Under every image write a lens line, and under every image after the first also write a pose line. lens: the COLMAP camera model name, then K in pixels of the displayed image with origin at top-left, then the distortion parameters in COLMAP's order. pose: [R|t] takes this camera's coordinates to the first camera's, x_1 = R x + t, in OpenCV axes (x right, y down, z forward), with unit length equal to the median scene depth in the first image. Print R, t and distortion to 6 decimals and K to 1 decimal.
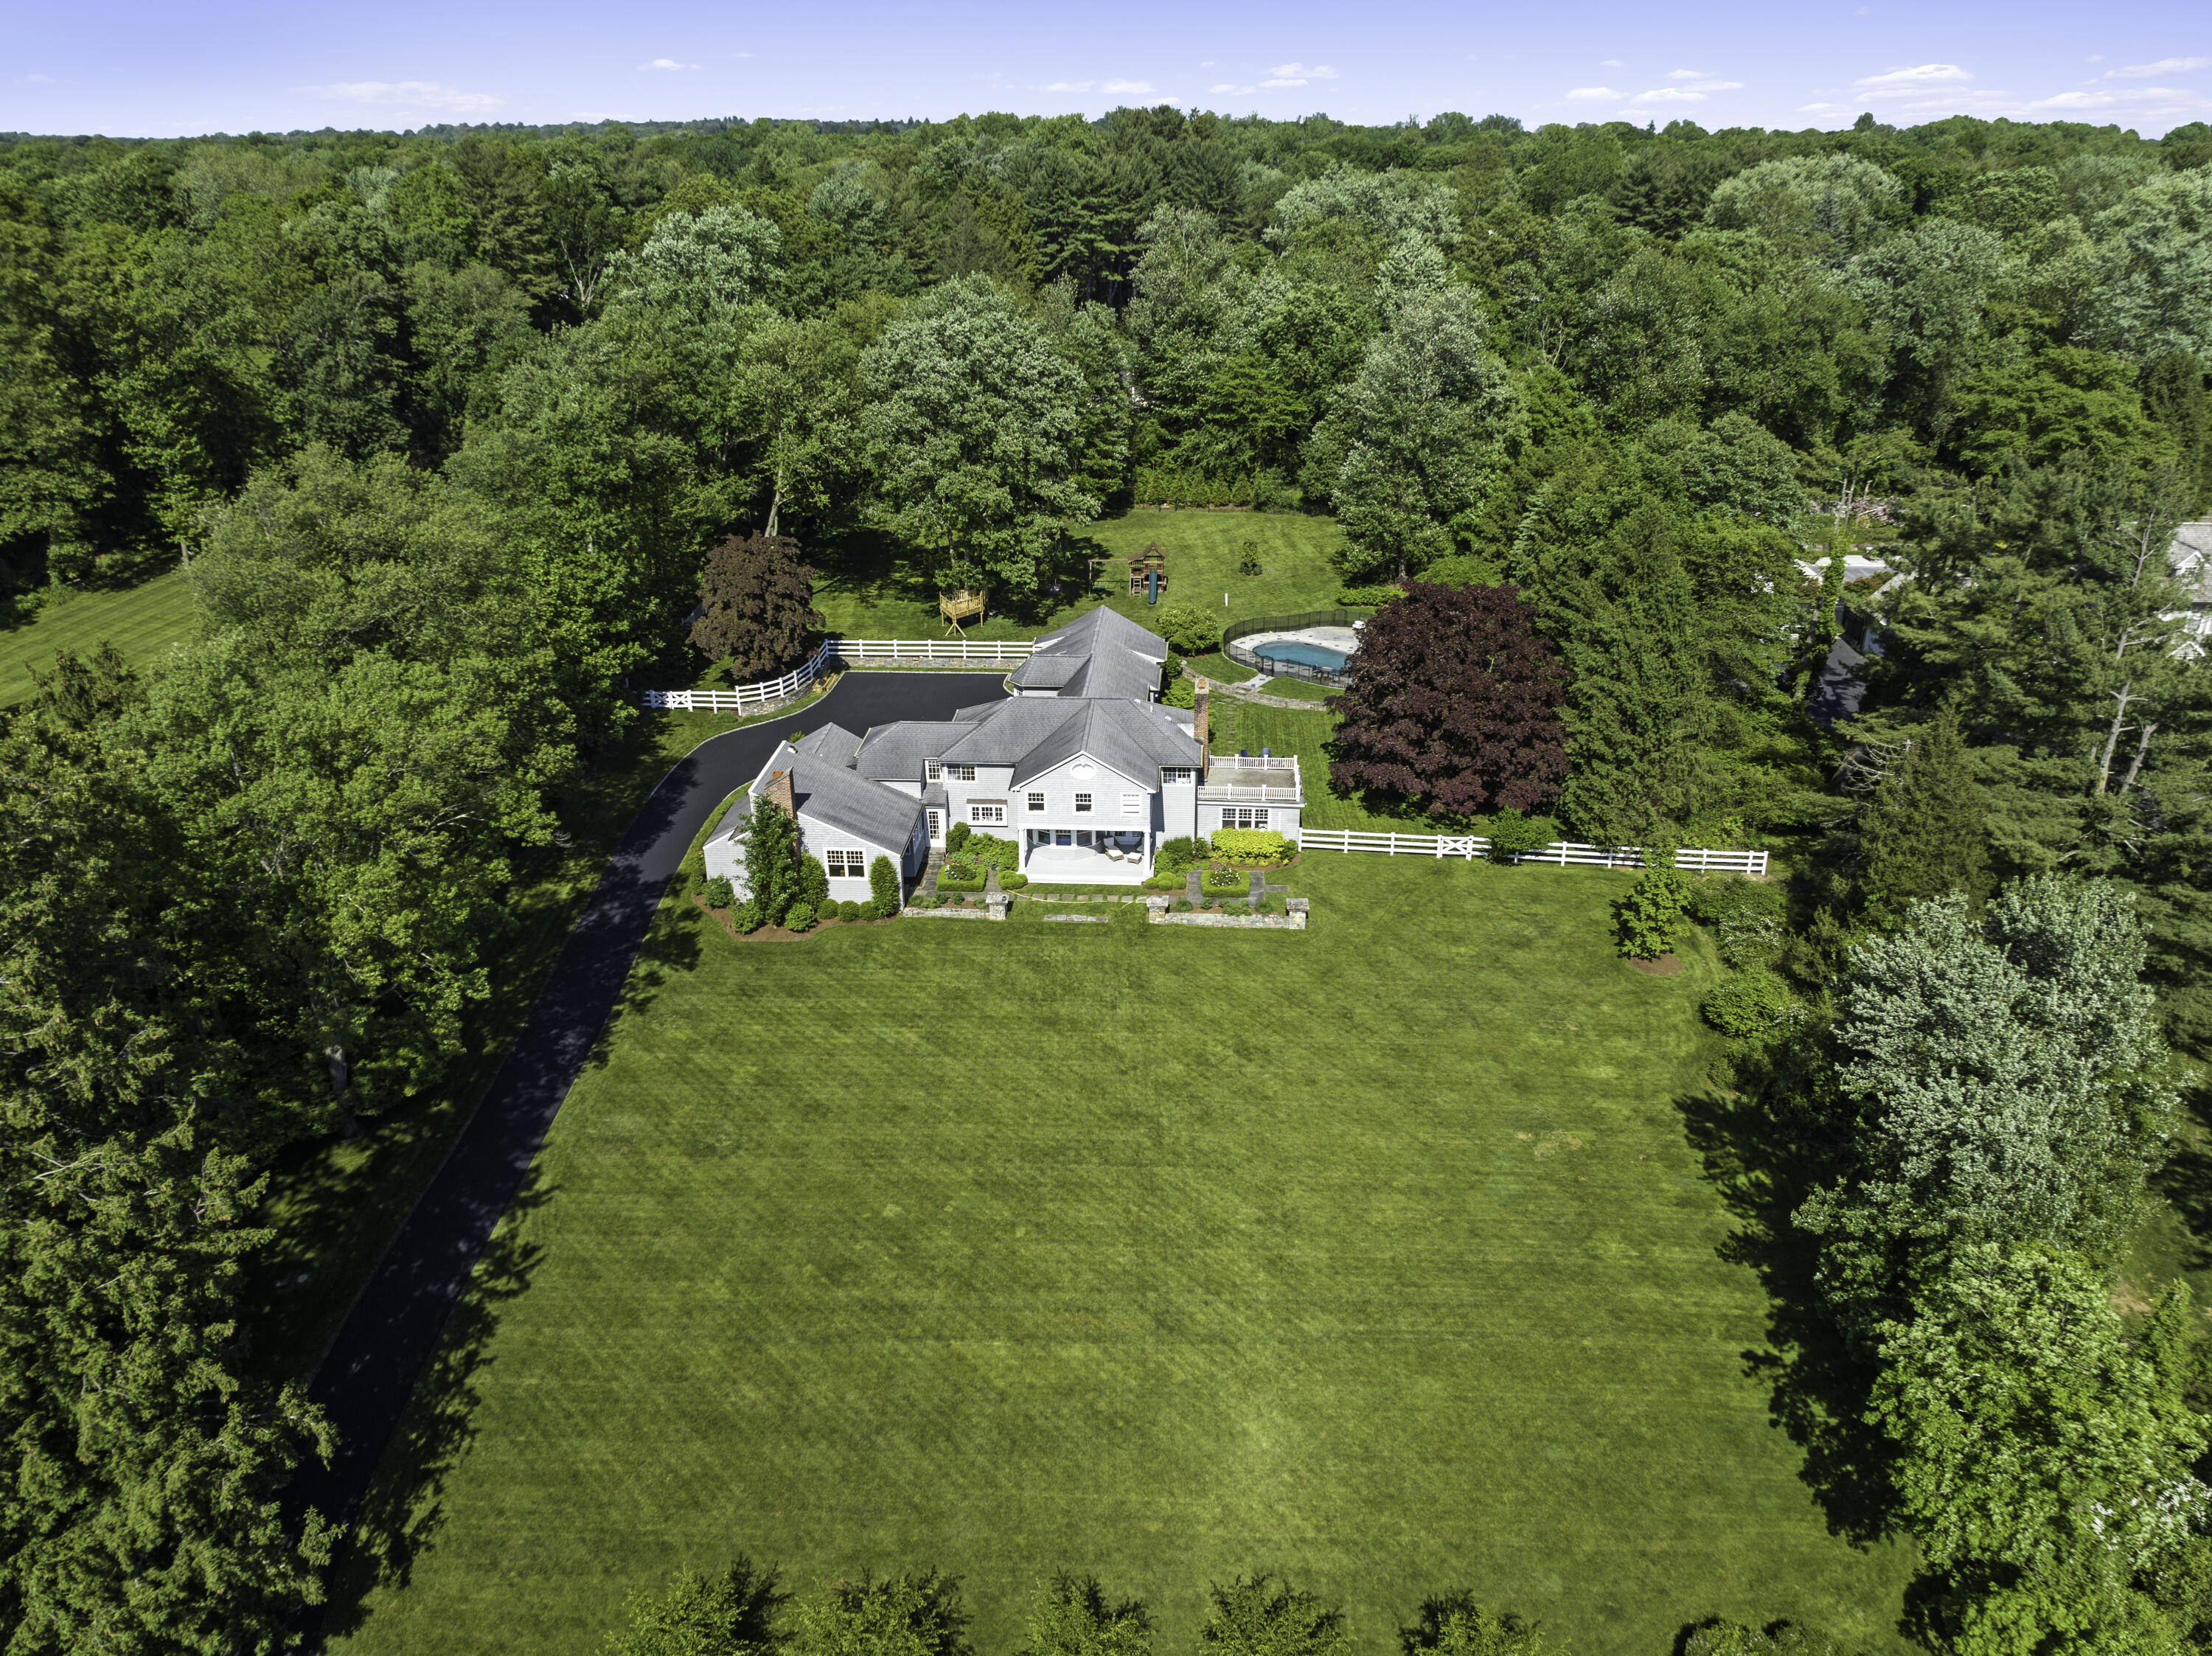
lens RADIAL K [[1538.8, 0, 1106.0], [0, 1538.8, 828.0], [0, 0, 1]] dist [-0.101383, -0.000048]
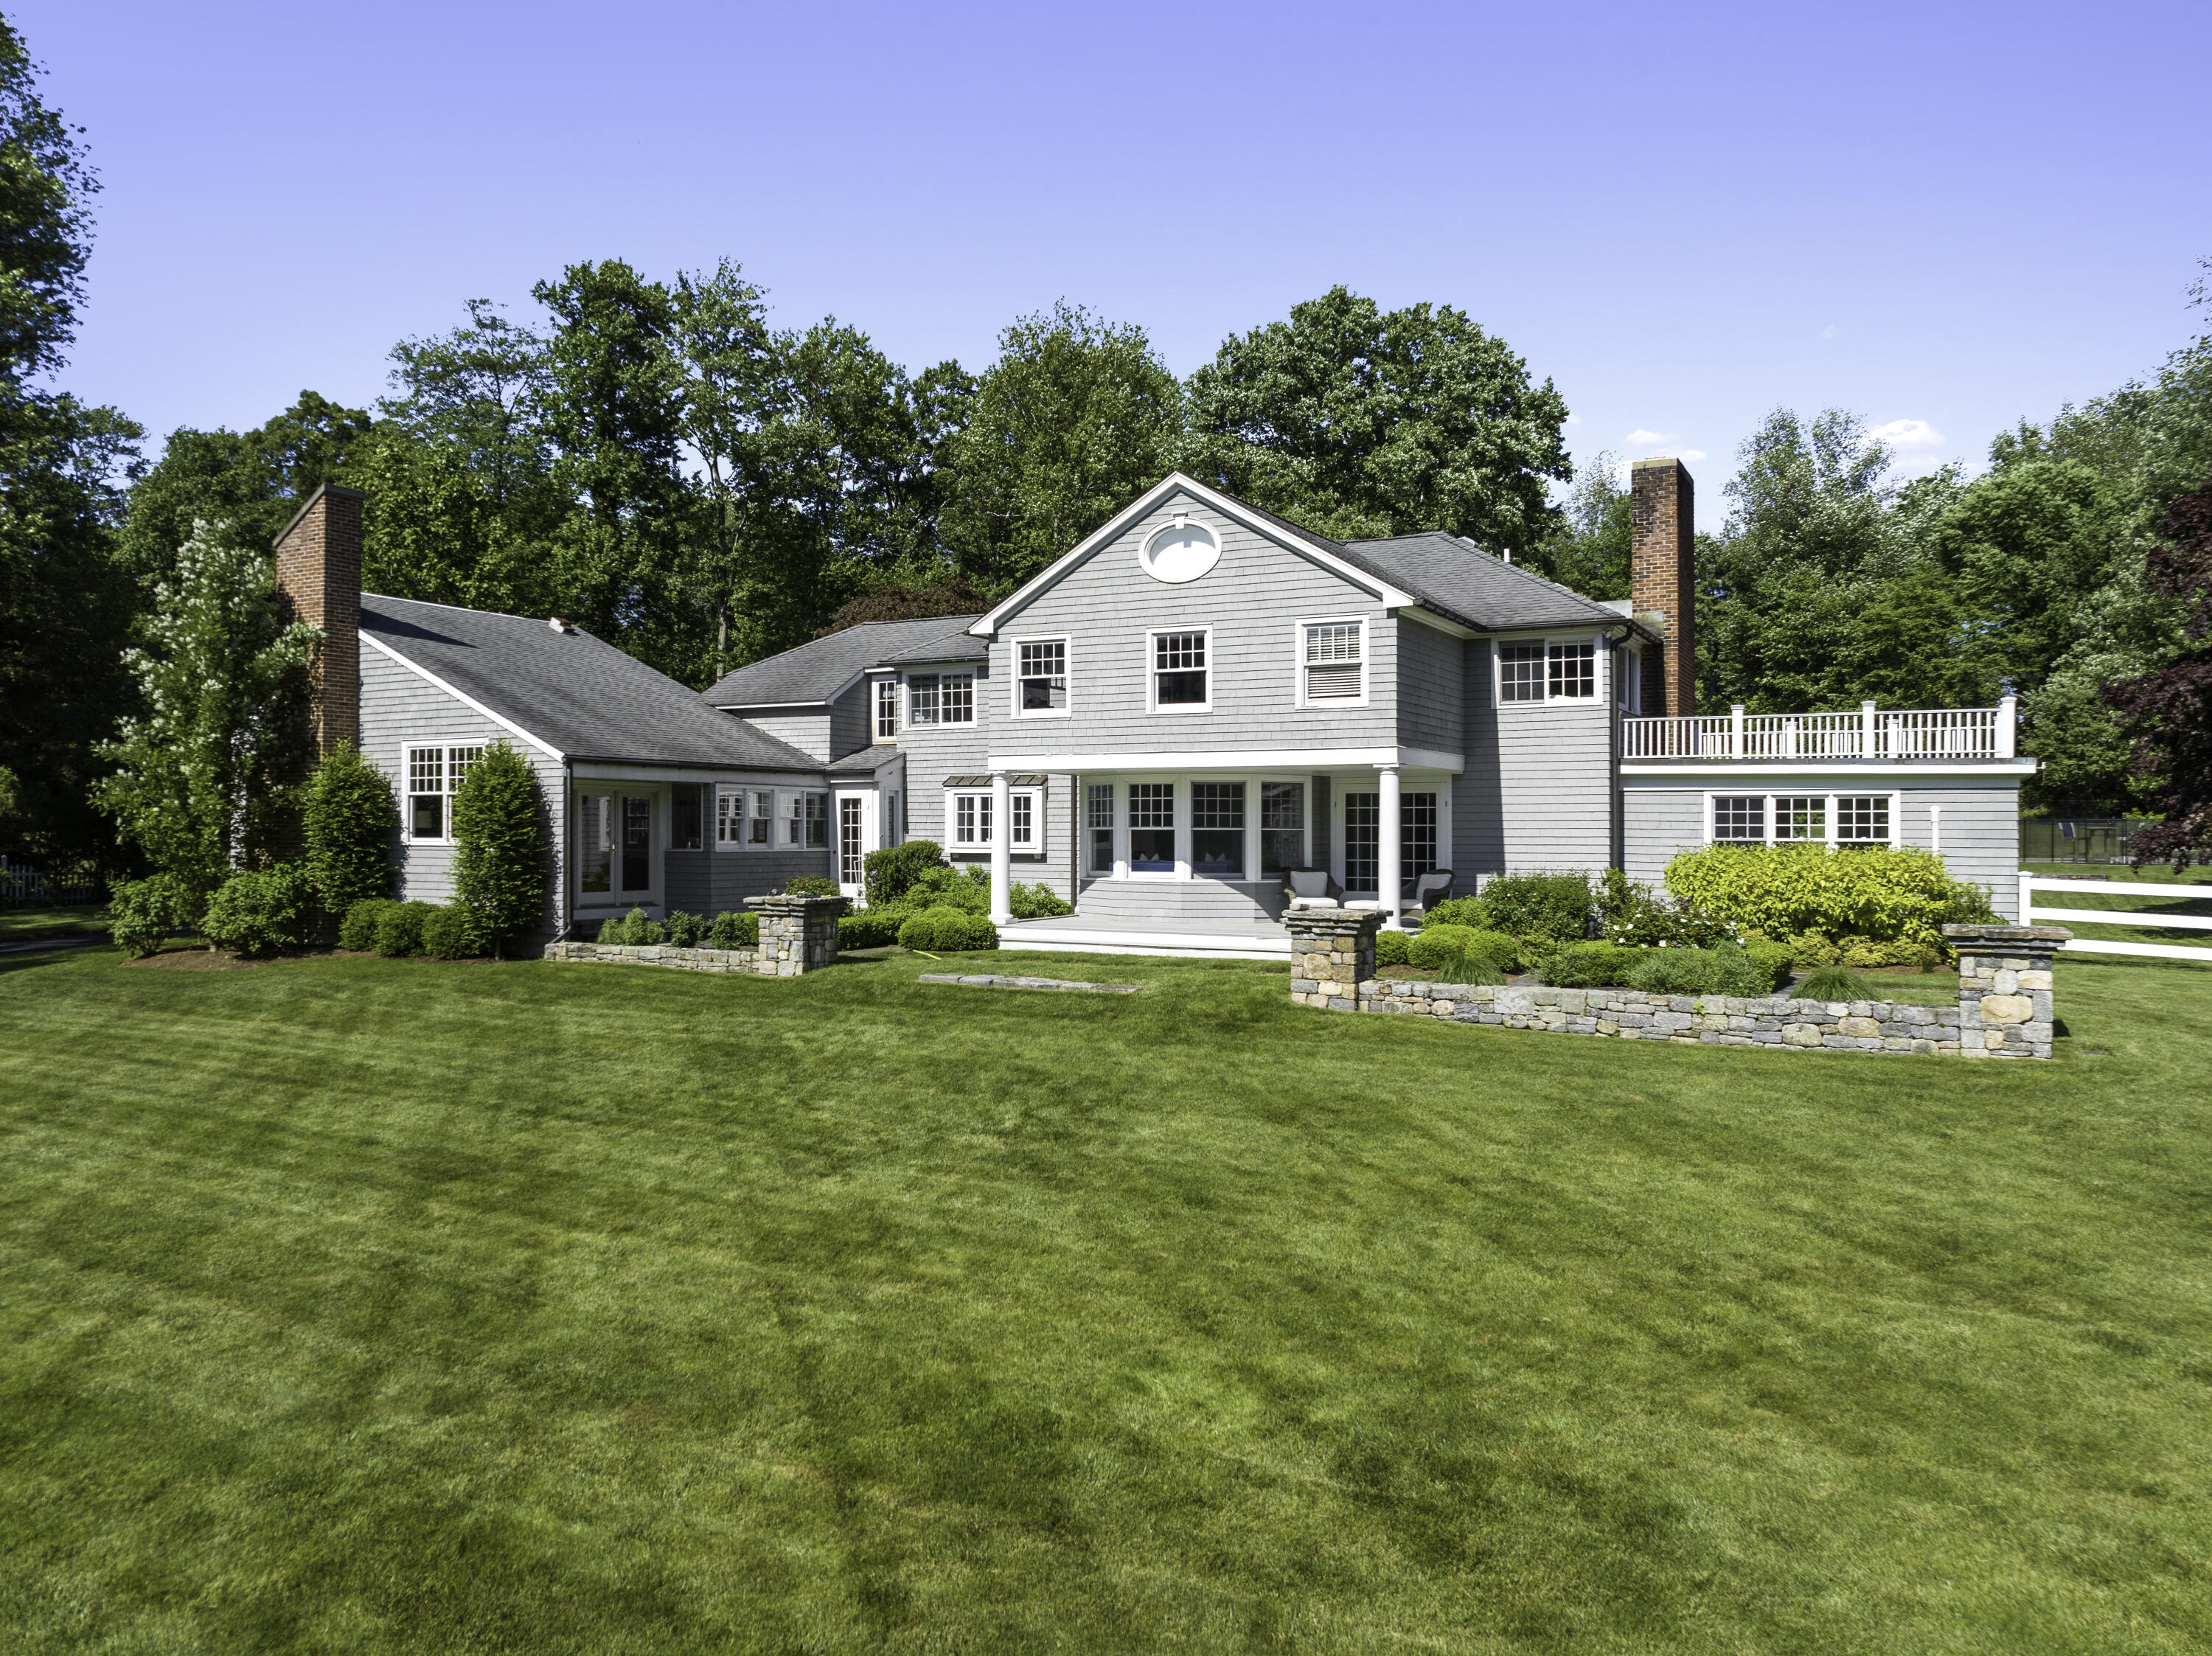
lens RADIAL K [[1538.8, 0, 1106.0], [0, 1538.8, 828.0], [0, 0, 1]] dist [-0.101383, -0.000048]
pose [[0.903961, 0.001506, -0.427613, 0.094621], [-0.179506, 0.908954, -0.376270, 0.120182], [0.388114, 0.416893, 0.821929, 0.738905]]
